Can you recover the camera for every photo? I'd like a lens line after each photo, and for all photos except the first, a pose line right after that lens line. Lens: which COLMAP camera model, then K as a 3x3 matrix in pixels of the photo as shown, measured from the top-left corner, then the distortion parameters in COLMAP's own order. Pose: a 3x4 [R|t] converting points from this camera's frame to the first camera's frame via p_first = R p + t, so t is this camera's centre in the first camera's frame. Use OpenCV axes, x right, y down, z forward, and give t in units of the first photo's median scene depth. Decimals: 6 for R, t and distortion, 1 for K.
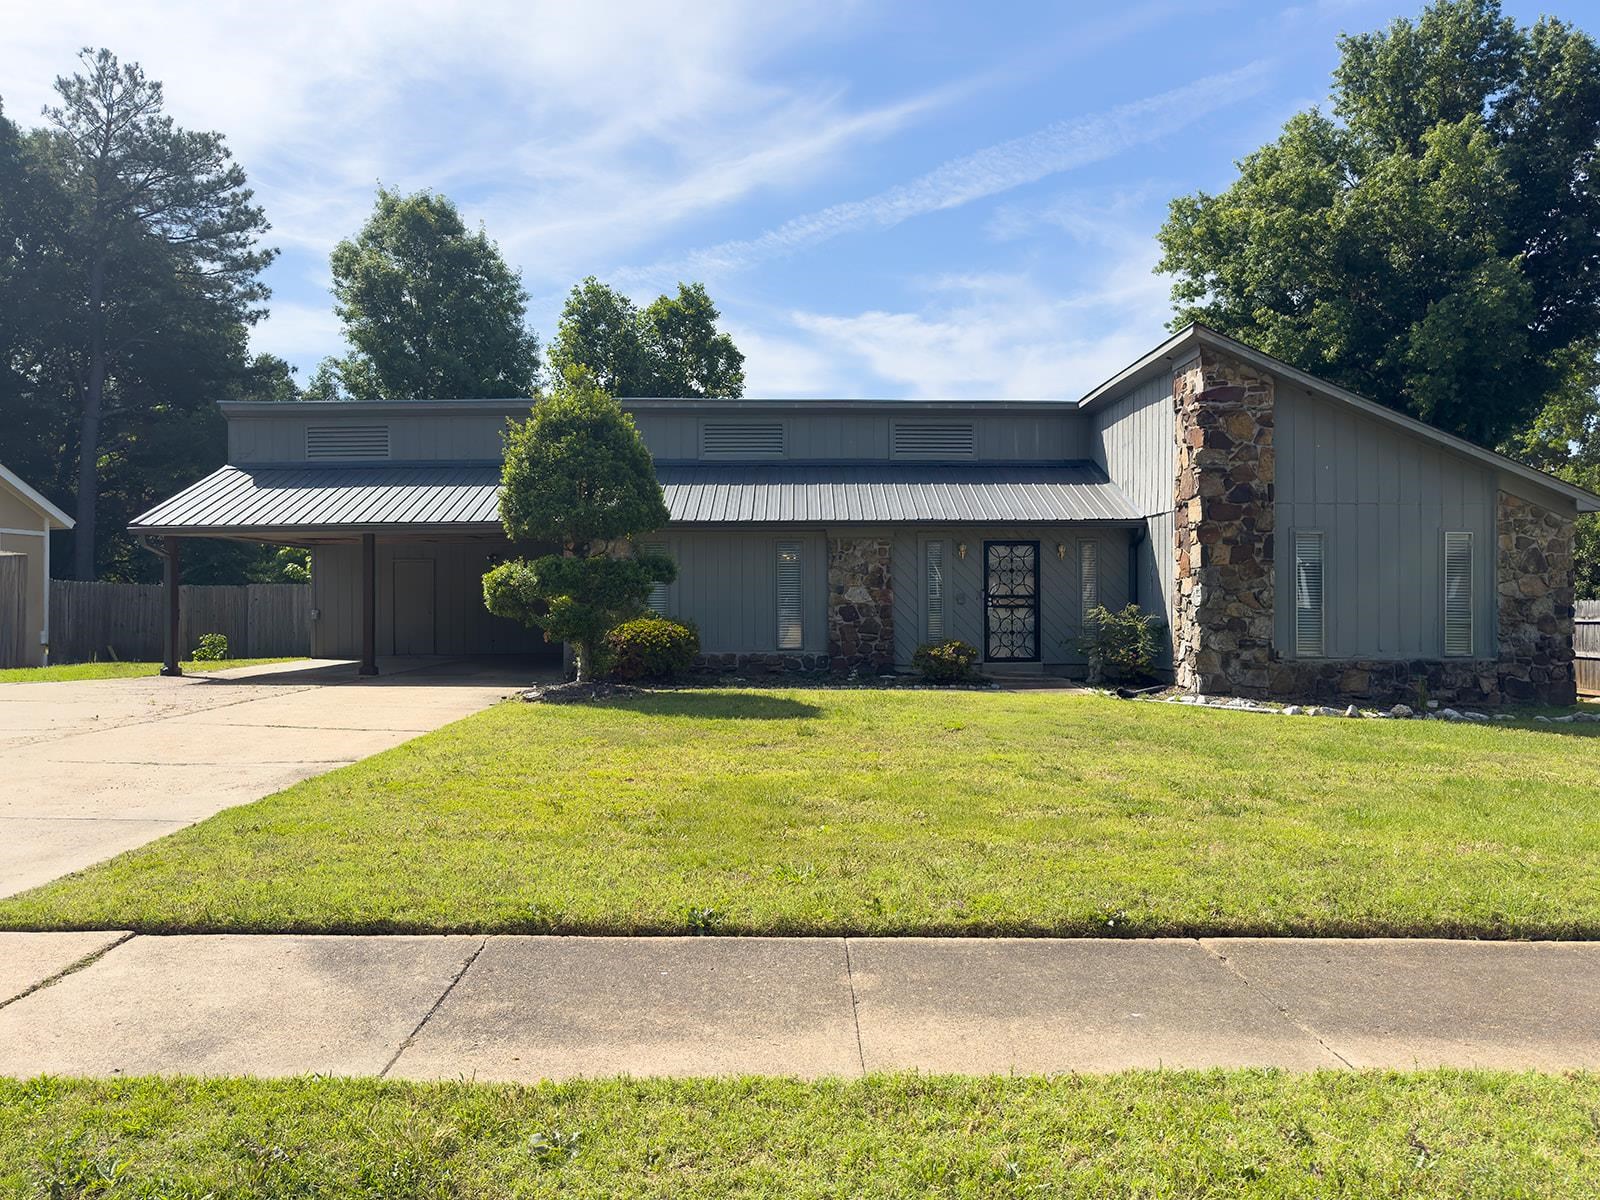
lens RADIAL K [[1132.6, 0, 794.6], [0, 1132.6, 604.8], [0, 0, 1]] dist [0.001973, 0.011659]
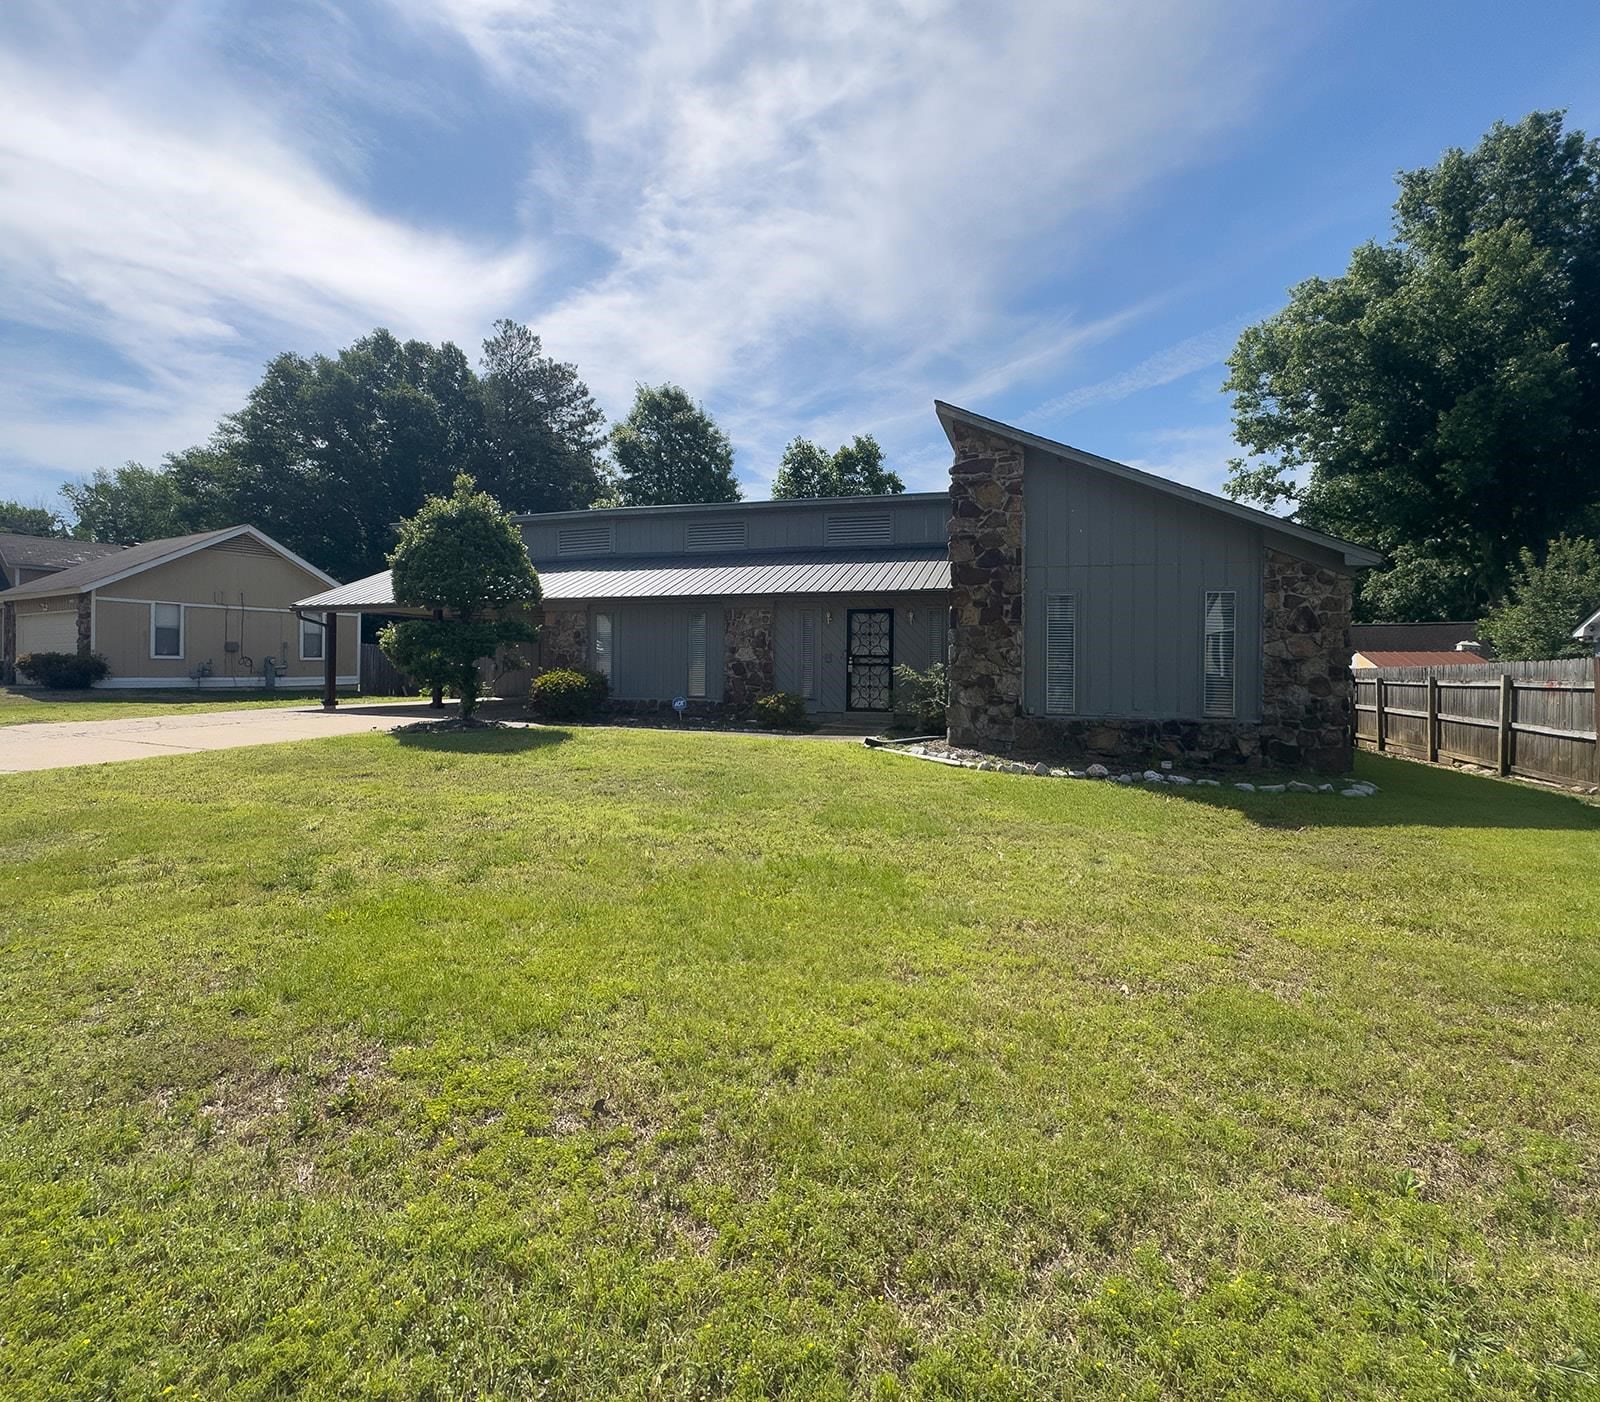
lens RADIAL K [[769.2, 0, 829.7], [0, 769.2, 667.0], [0, 0, 1]] dist [-0.001355, -0.003636]
pose [[0.955198, 0.009343, -0.295819, 0.391654], [-0.009594, 0.999954, 0.000603, 0.003854], [0.295811, 0.002262, 0.955244, 0.224090]]
